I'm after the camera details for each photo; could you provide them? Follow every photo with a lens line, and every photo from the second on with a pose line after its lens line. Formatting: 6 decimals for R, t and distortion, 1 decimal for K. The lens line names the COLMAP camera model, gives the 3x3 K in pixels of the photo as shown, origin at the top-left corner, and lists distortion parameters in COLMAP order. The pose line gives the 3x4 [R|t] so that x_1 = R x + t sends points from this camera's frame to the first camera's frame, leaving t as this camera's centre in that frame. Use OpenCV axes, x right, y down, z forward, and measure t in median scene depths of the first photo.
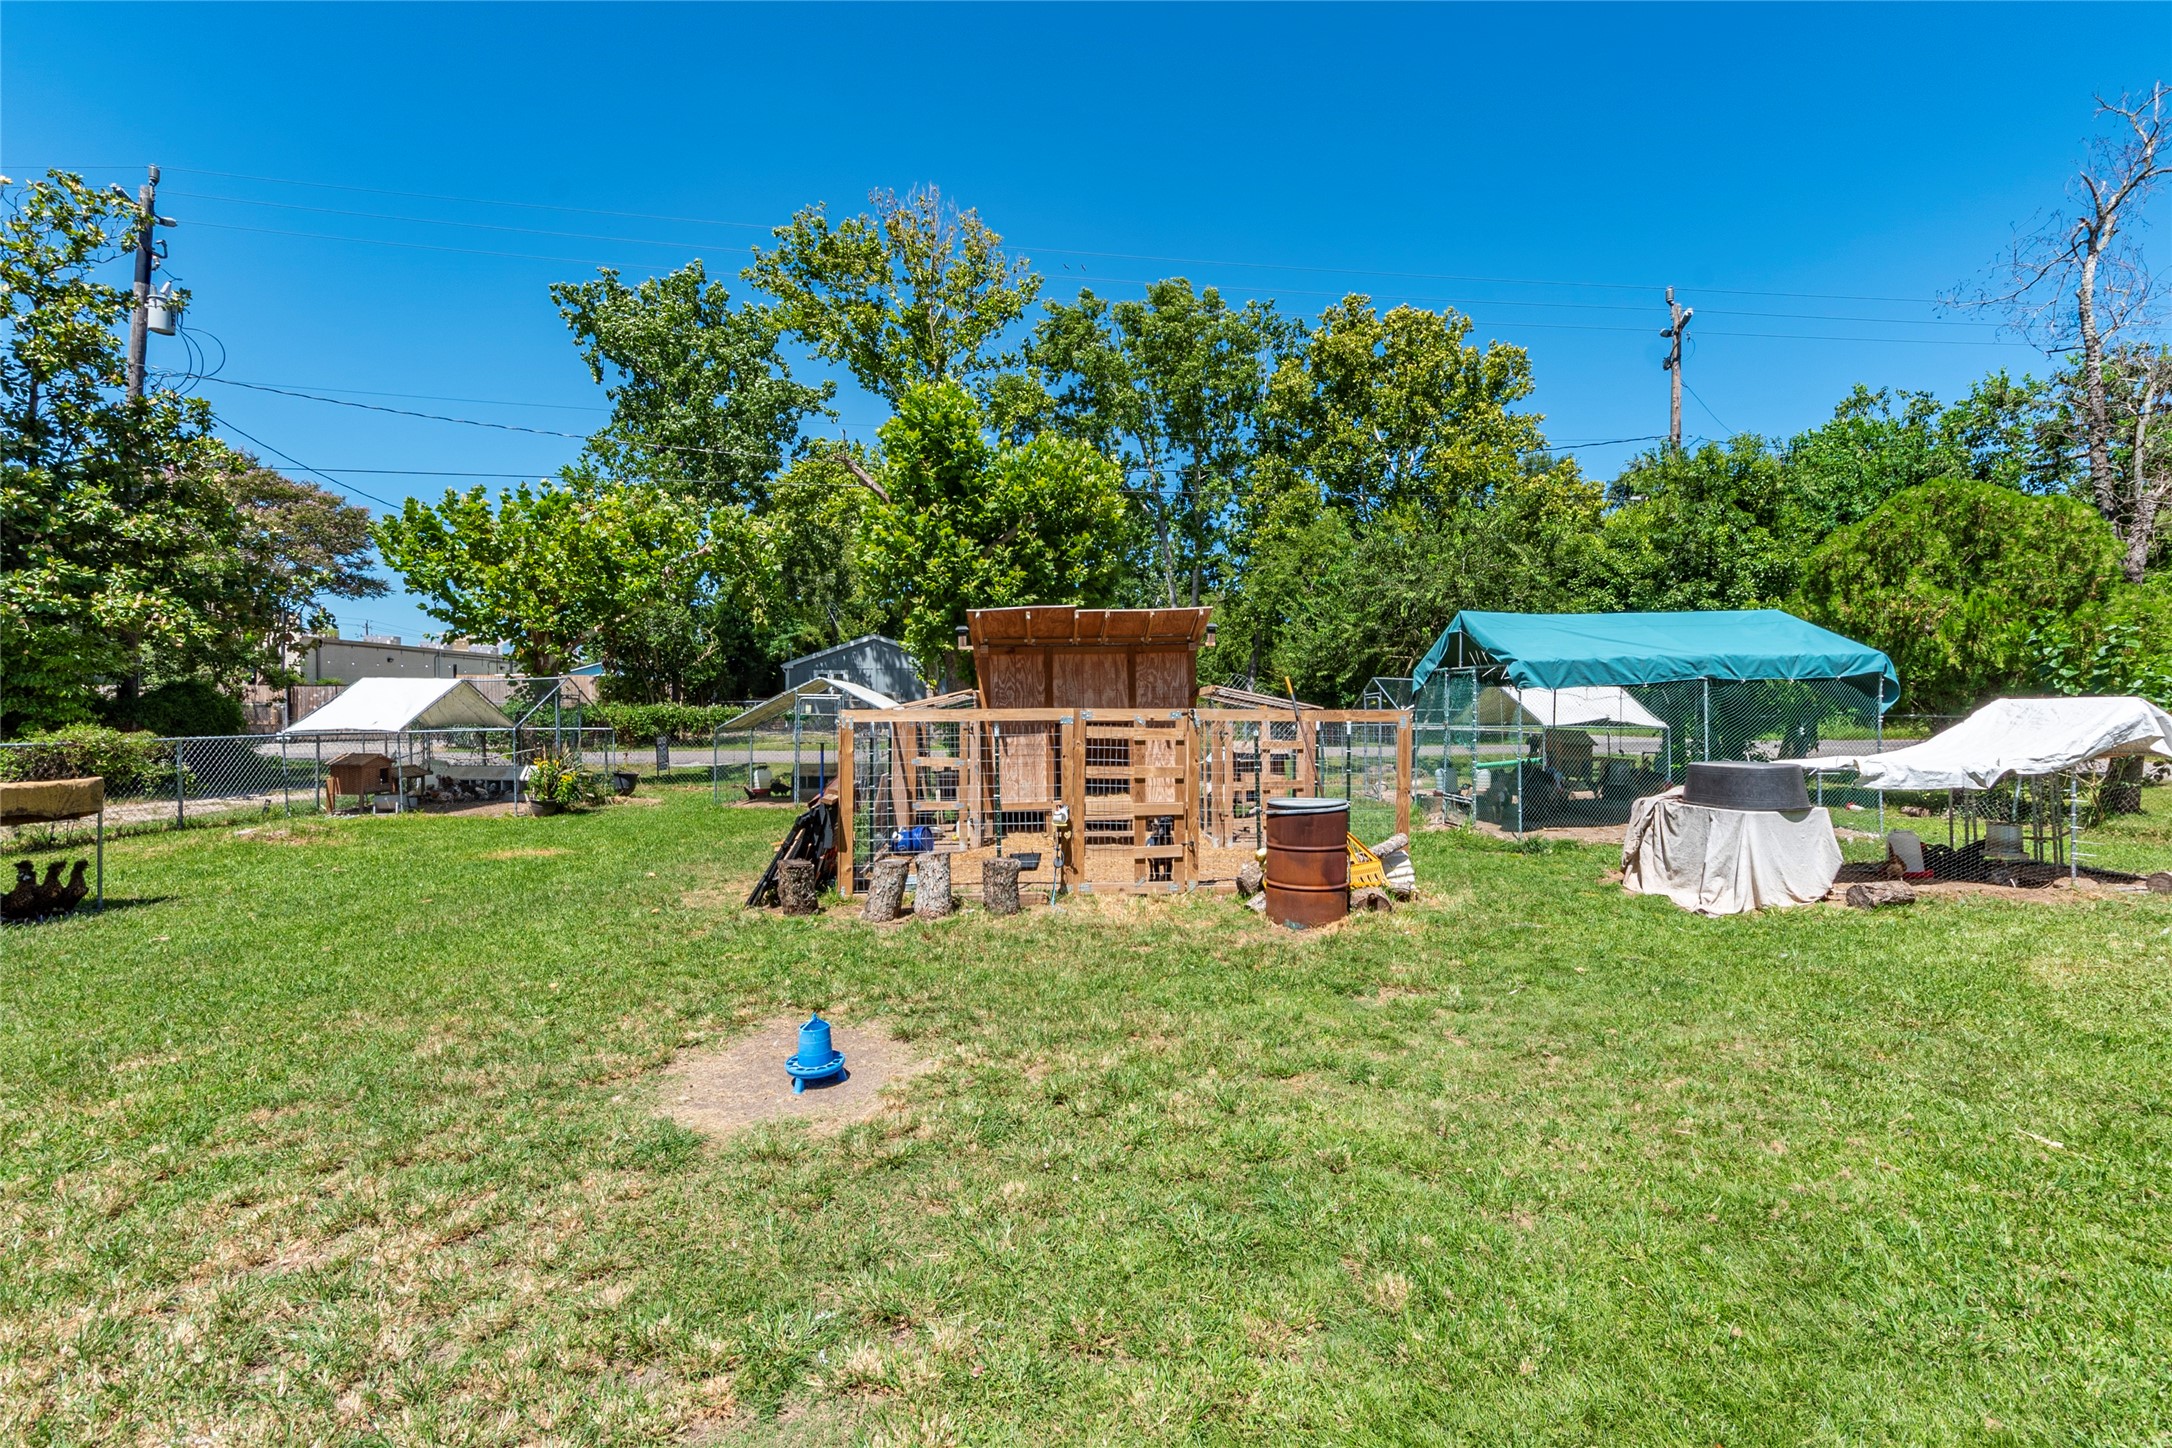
lens RADIAL K [[930.7, 0, 1106.9], [0, 930.7, 726.0], [0, 0, 1]] dist [0.002867, -0.000893]
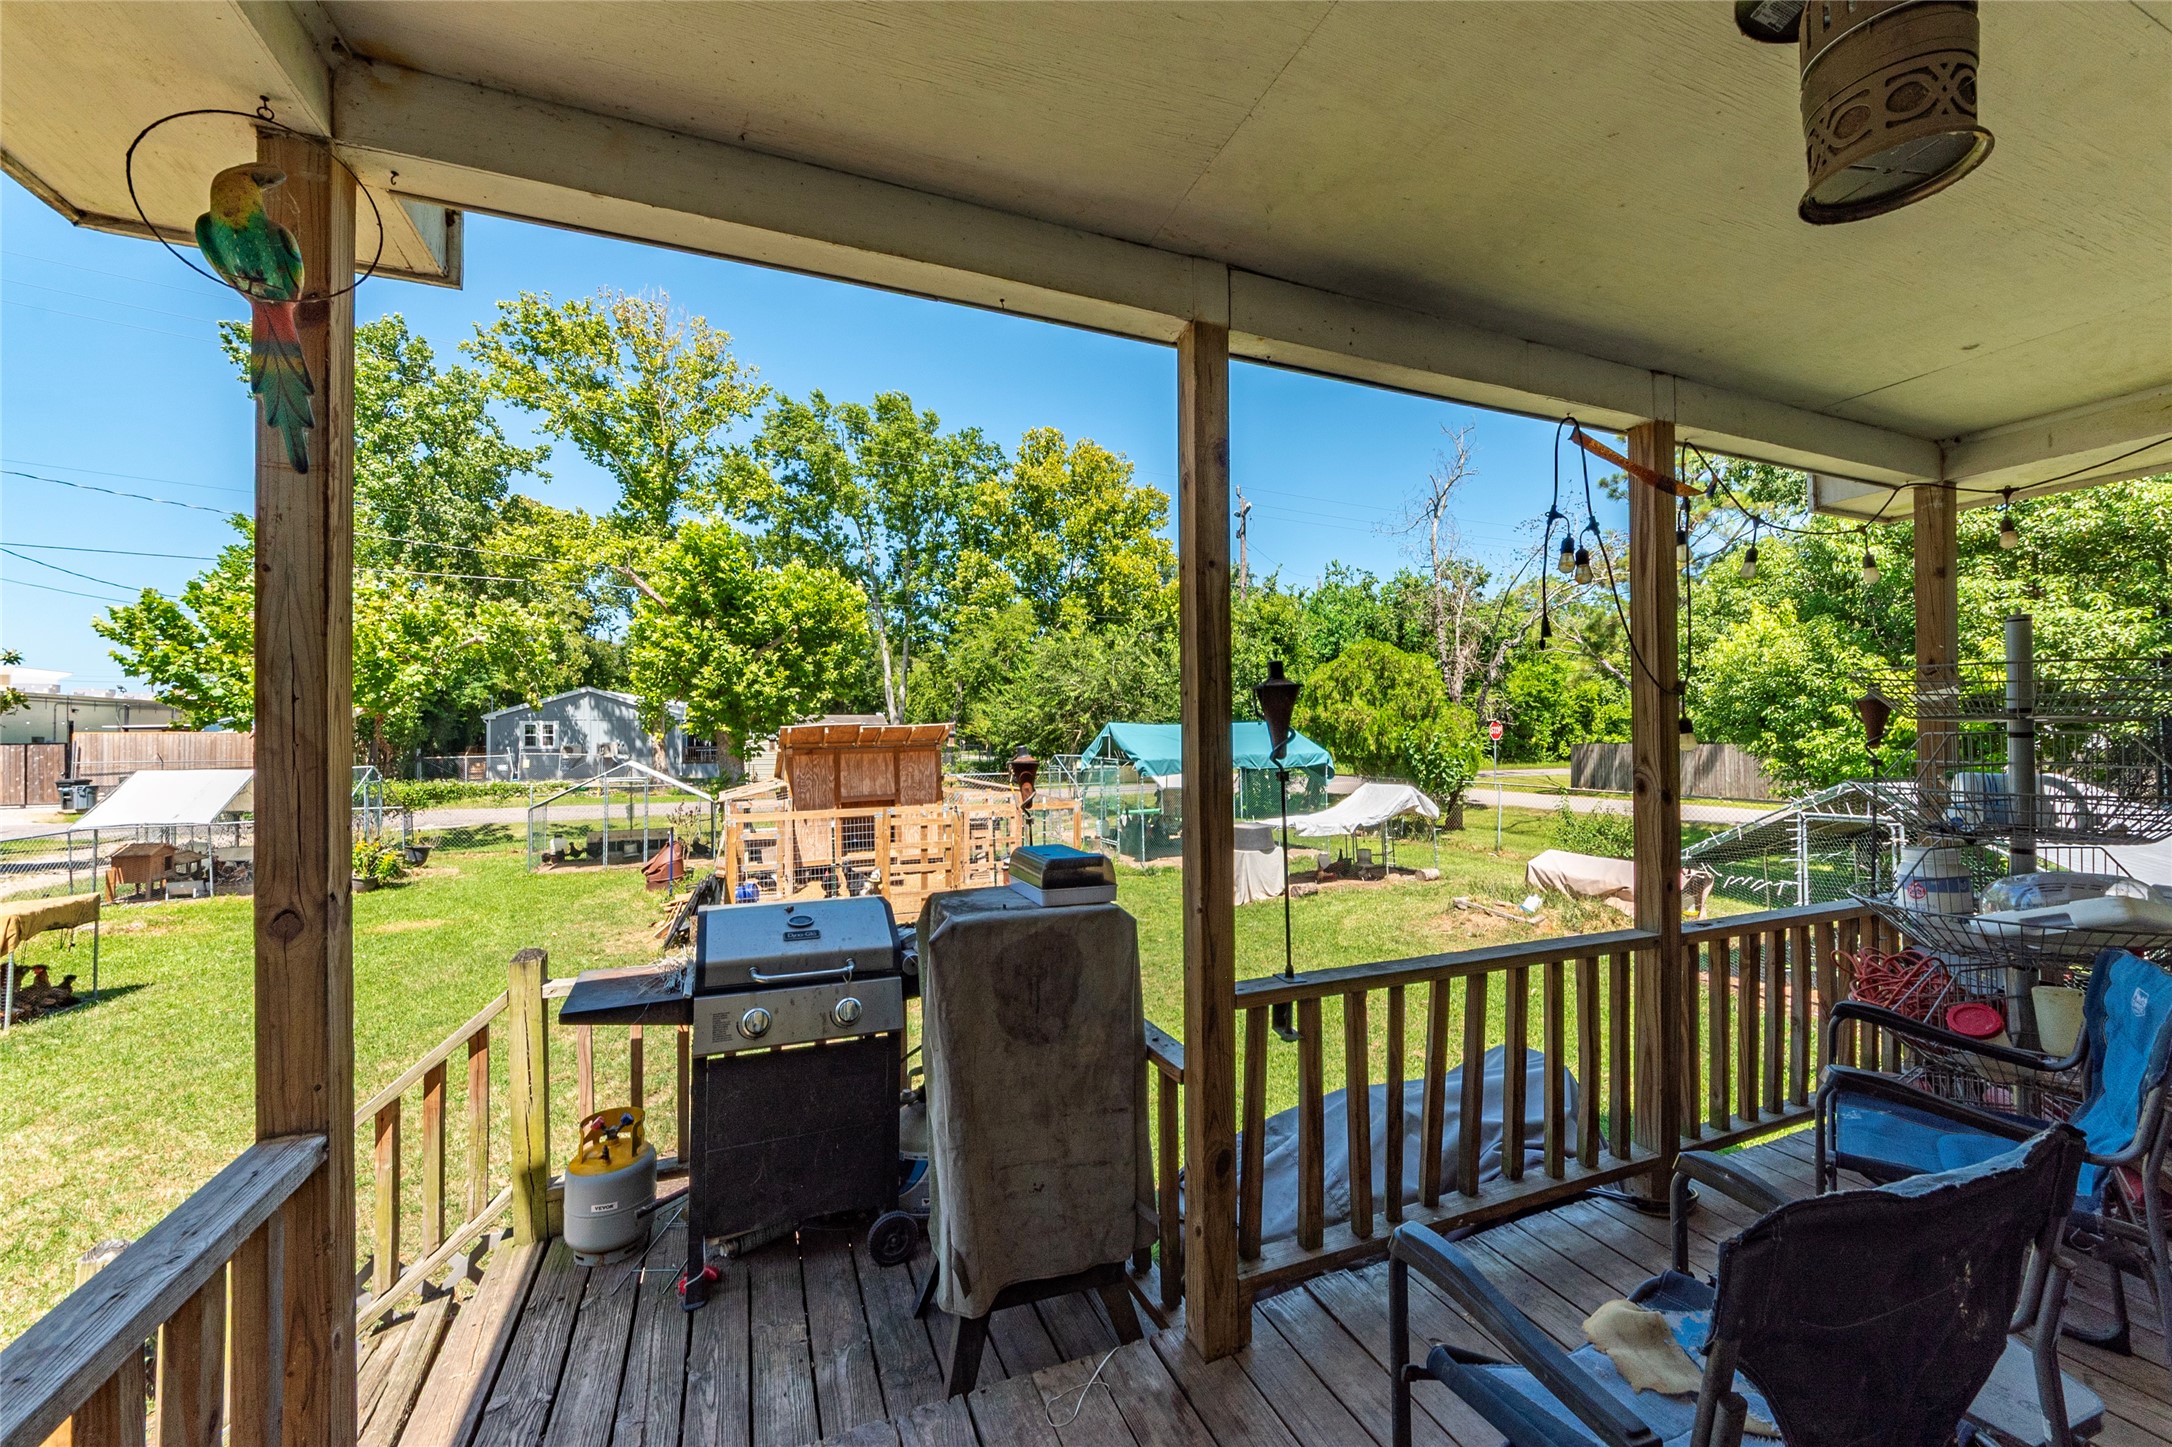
lens RADIAL K [[822.8, 0, 1106.6], [0, 822.8, 730.4], [0, 0, 1]] dist [-0.001190, -0.000133]
pose [[0.940040, -0.002694, 0.341054, -0.159072], [0.013549, 0.999474, -0.029450, -0.108035], [-0.340796, 0.032305, 0.939582, -0.491083]]
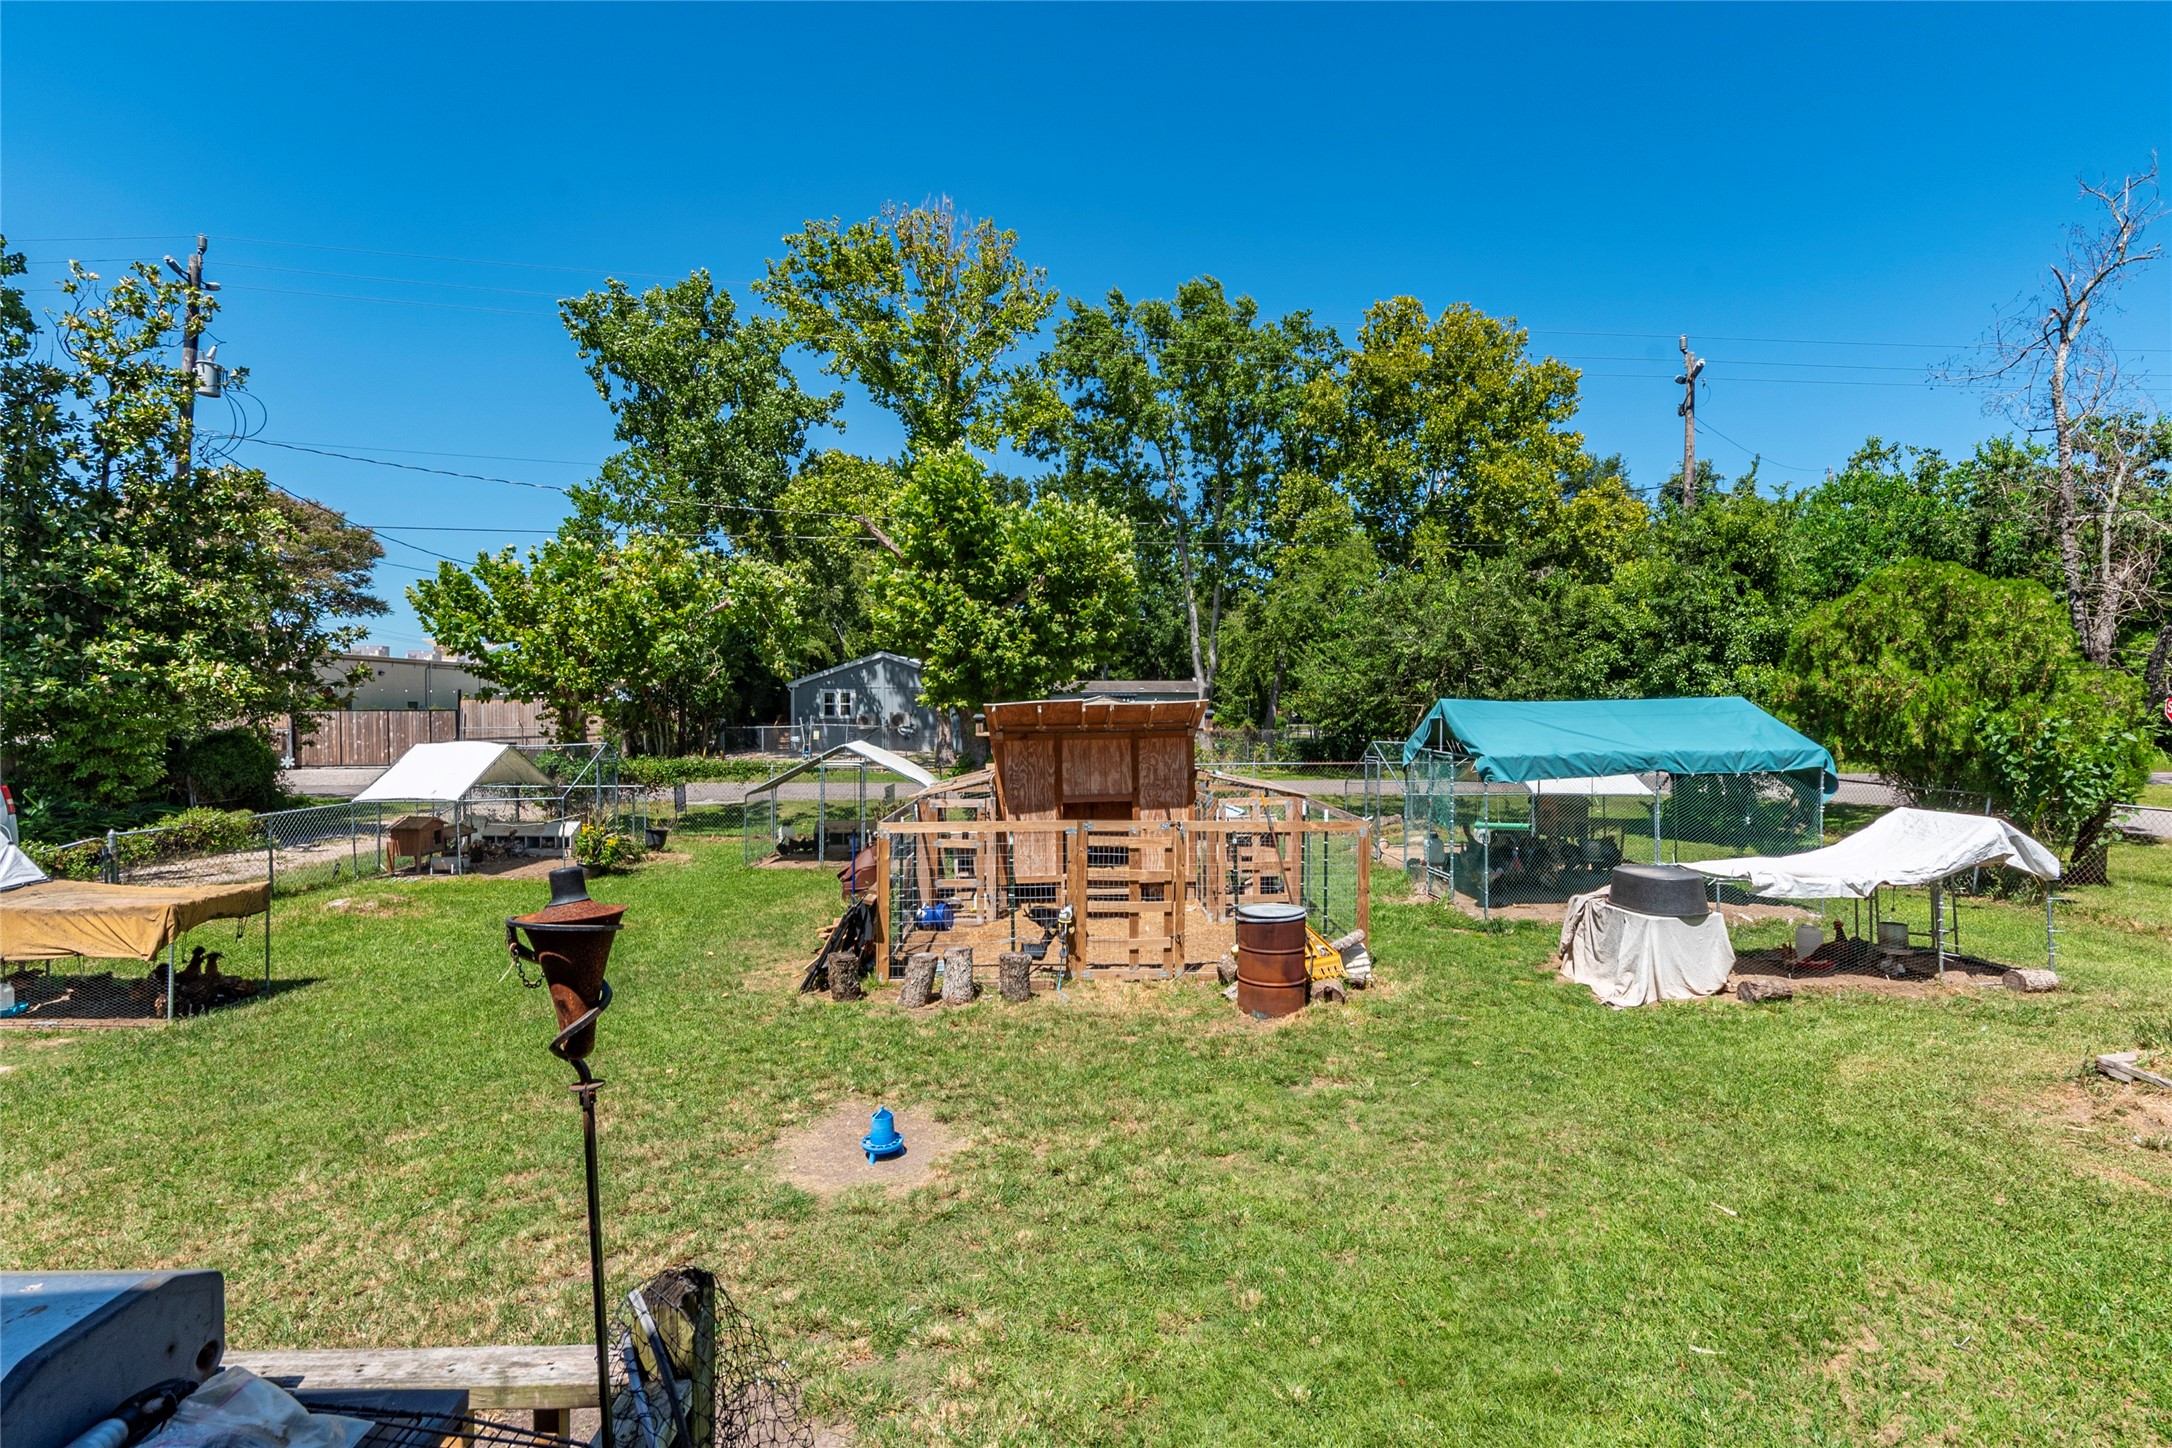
lens RADIAL K [[1004.3, 0, 1107.8], [0, 1004.3, 728.0], [0, 0, 1]] dist [0.009501, -0.006339]
pose [[0.999805, 0.002355, -0.019628, 0.027237], [-0.002401, 0.999994, -0.002313, -0.134264], [0.019623, 0.002359, 0.999805, -0.263849]]
